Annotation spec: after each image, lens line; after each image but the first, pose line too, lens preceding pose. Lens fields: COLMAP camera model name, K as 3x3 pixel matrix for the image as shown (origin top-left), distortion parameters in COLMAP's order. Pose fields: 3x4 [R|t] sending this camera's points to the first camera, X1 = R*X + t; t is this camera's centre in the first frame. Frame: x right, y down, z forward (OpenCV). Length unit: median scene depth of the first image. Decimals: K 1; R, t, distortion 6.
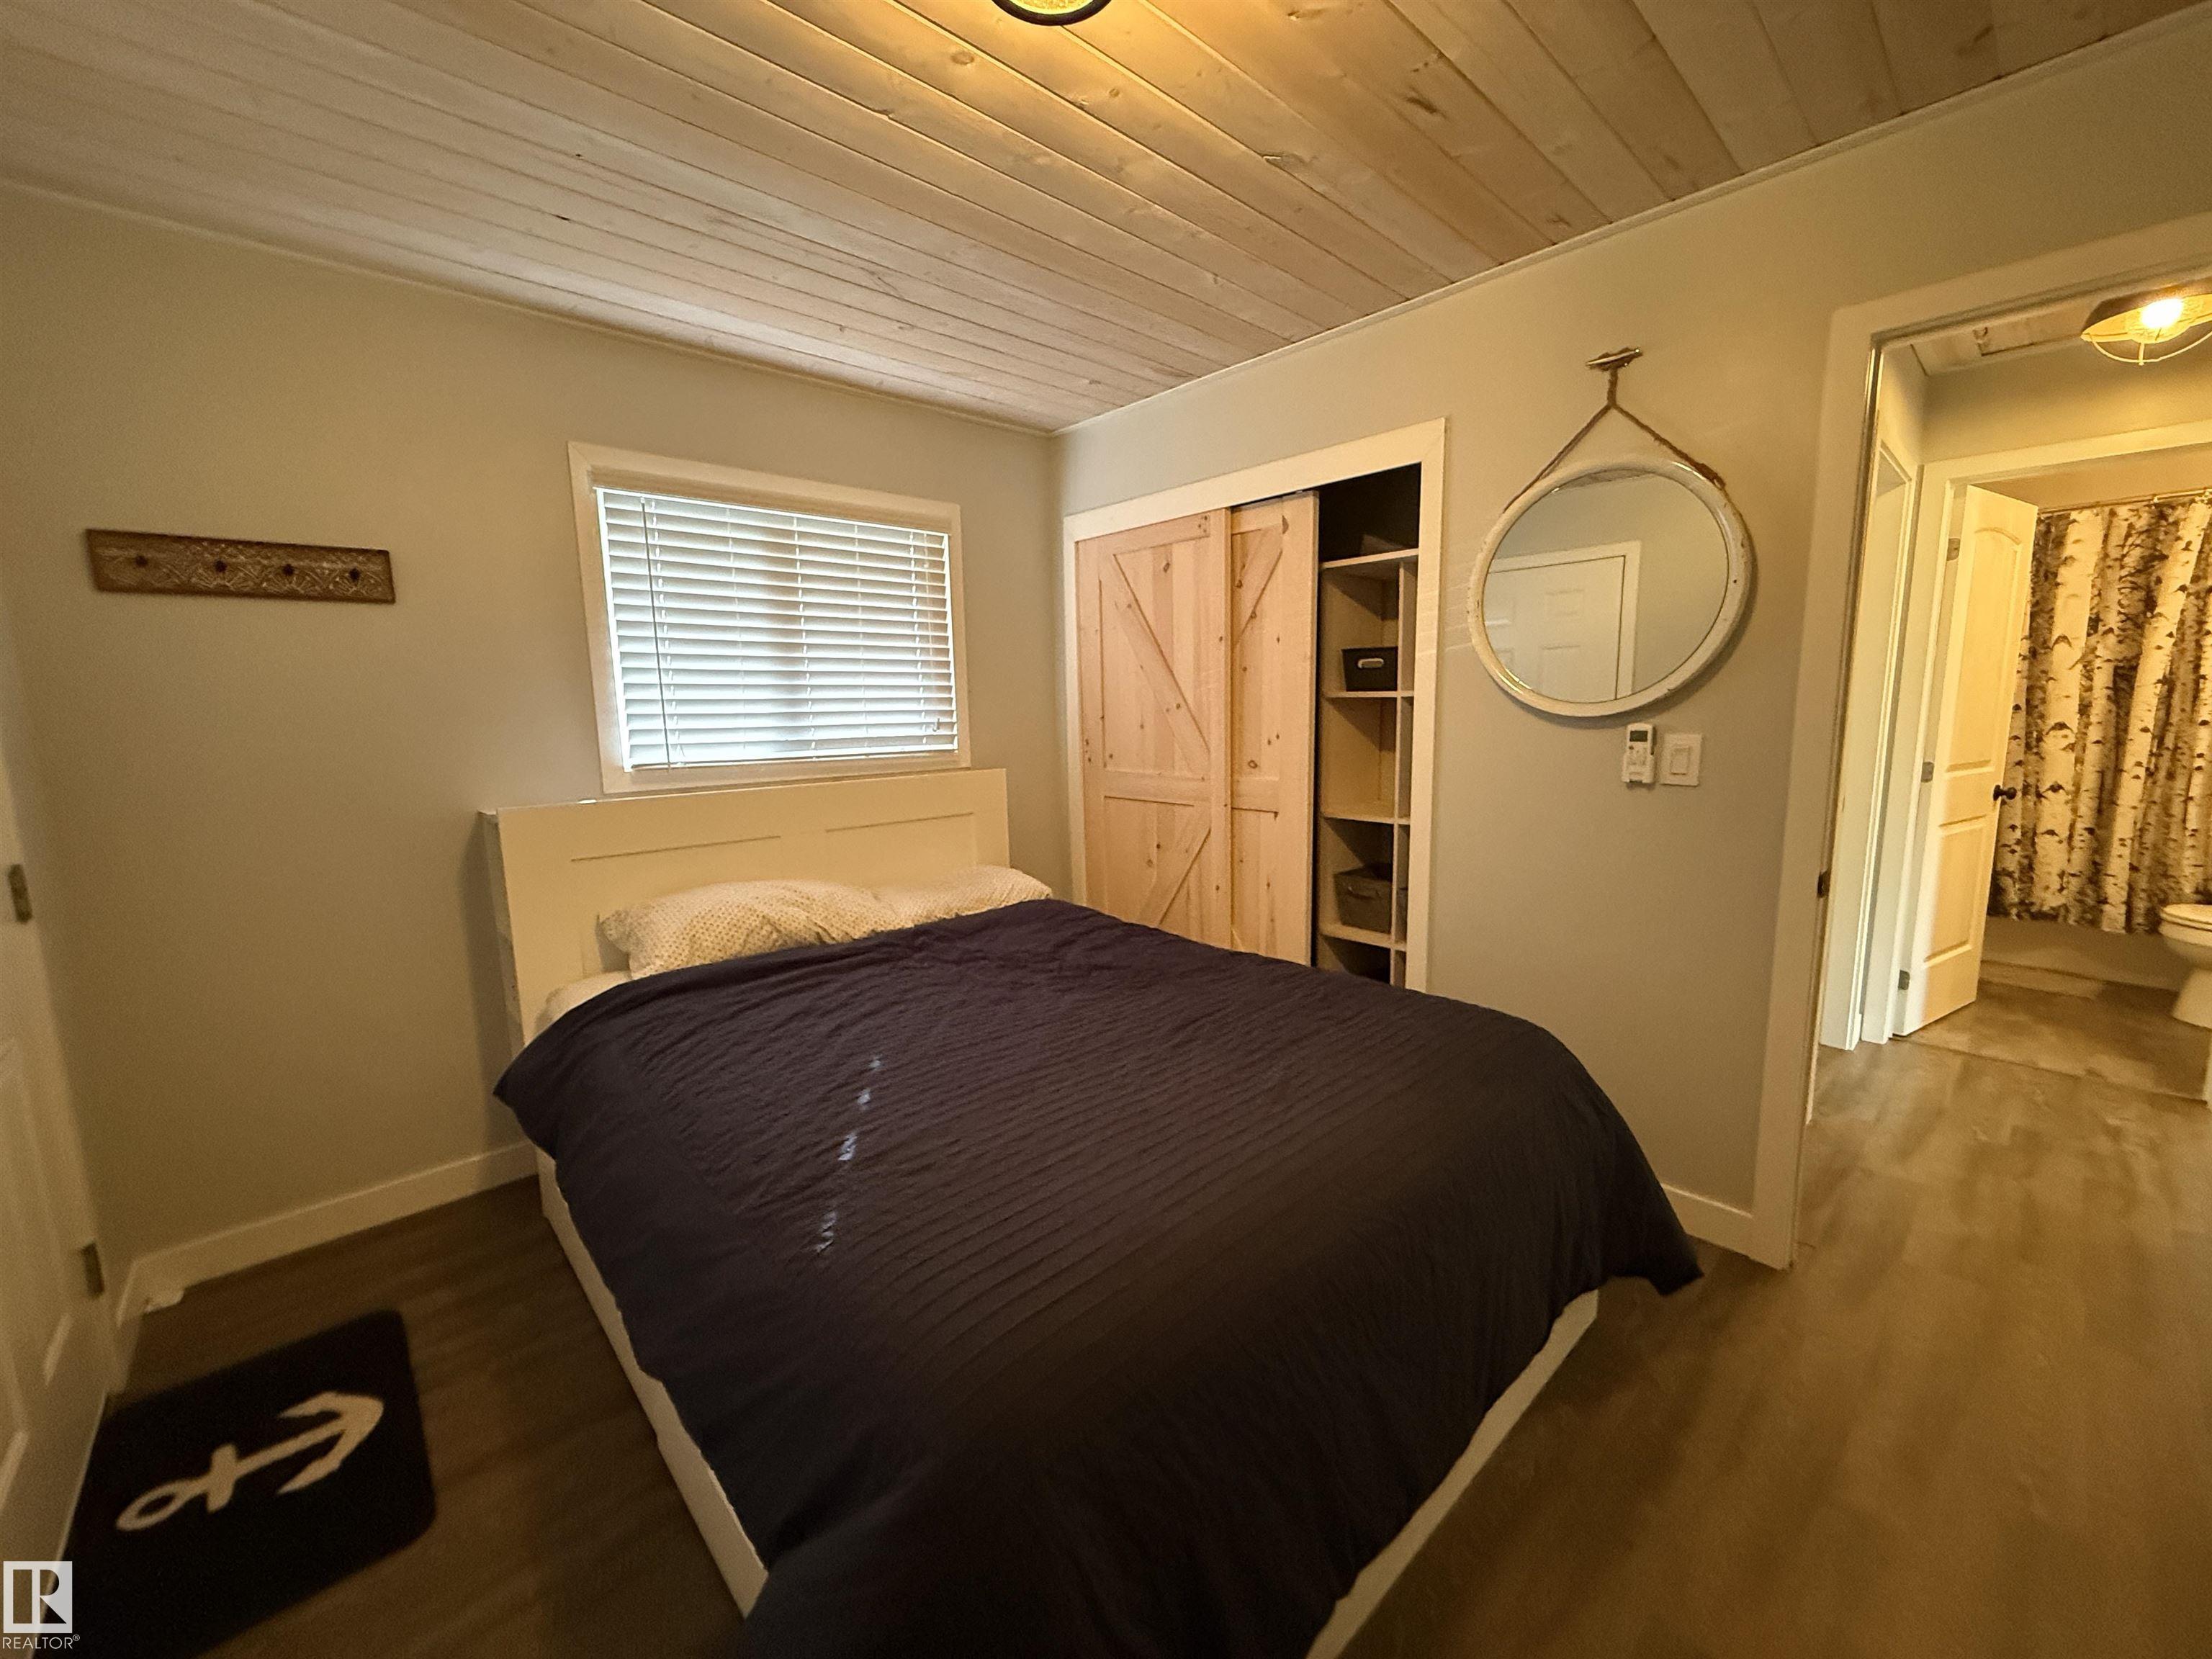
lens RADIAL K [[875.9, 0, 1102.3], [0, 875.9, 828.0], [0, 0, 1]] dist [0.000679, 0.000386]
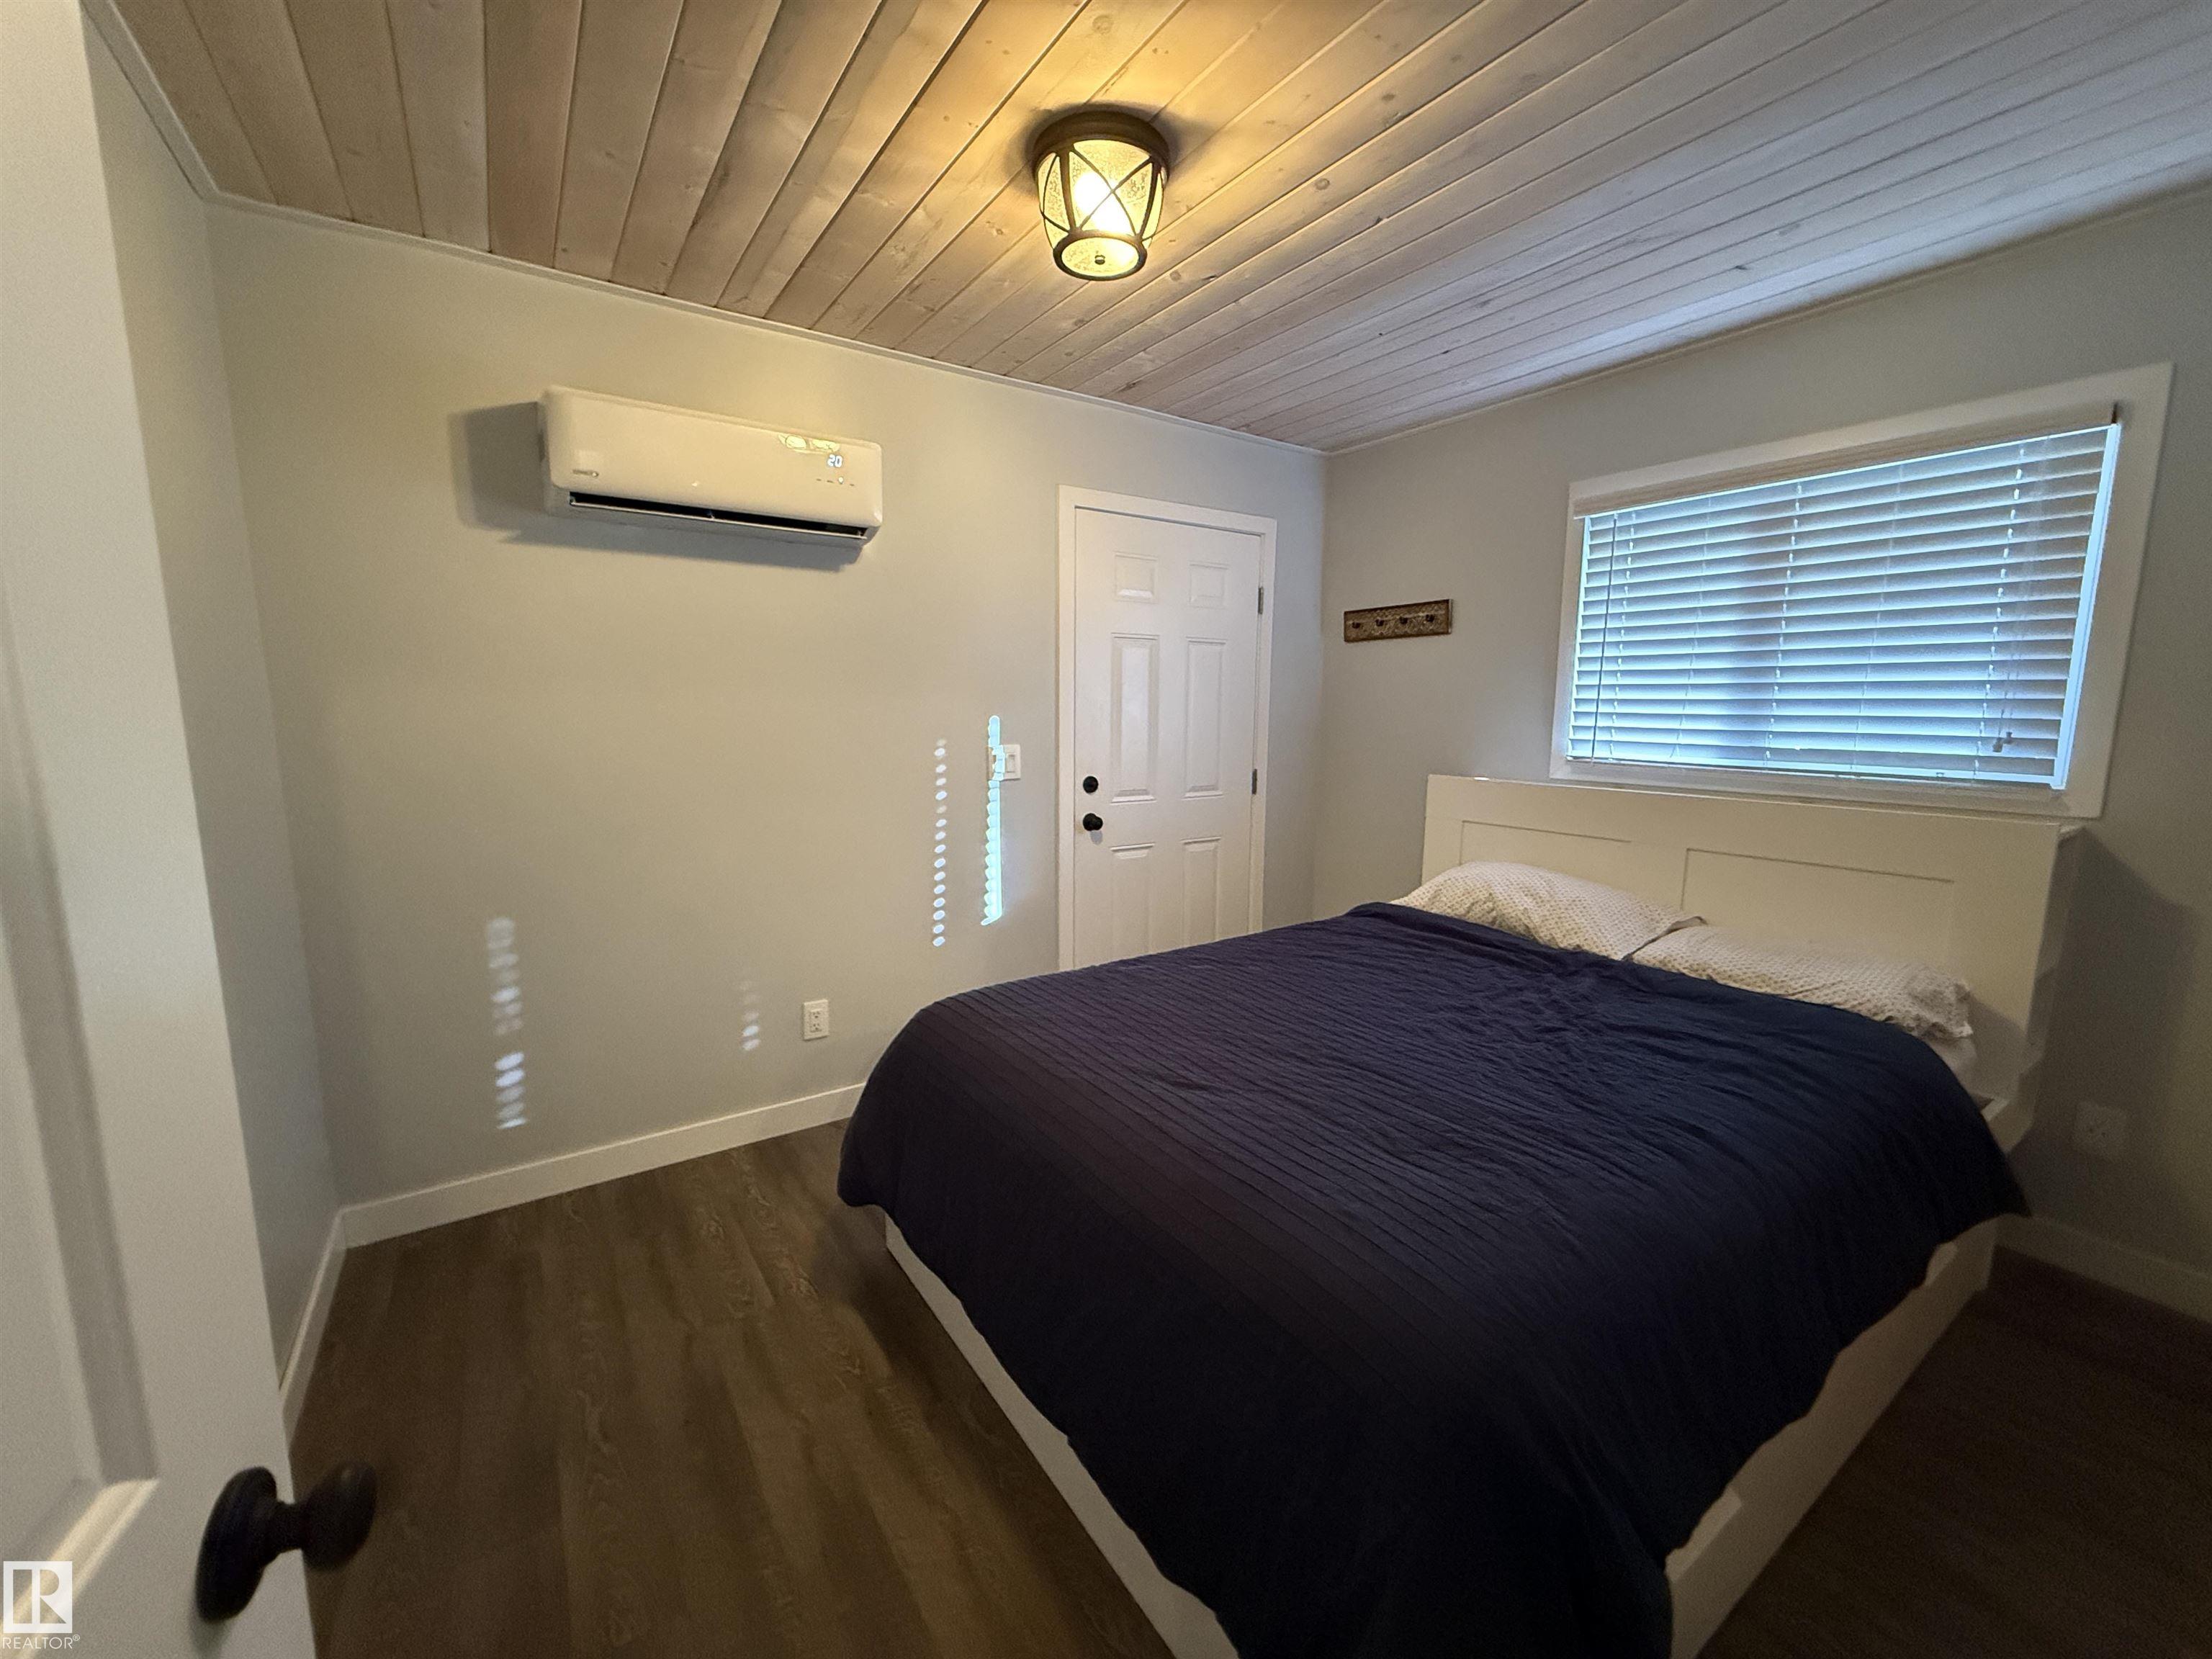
lens RADIAL K [[875.9, 0, 1105.3], [0, 875.9, 828.7], [0, 0, 1]] dist [0.000679, 0.000386]
pose [[-0.138632, 0.159643, -0.977392, 0.731737], [-0.139080, 0.974003, 0.178816, -0.107702], [0.980529, 0.160725, -0.112825, 0.592785]]
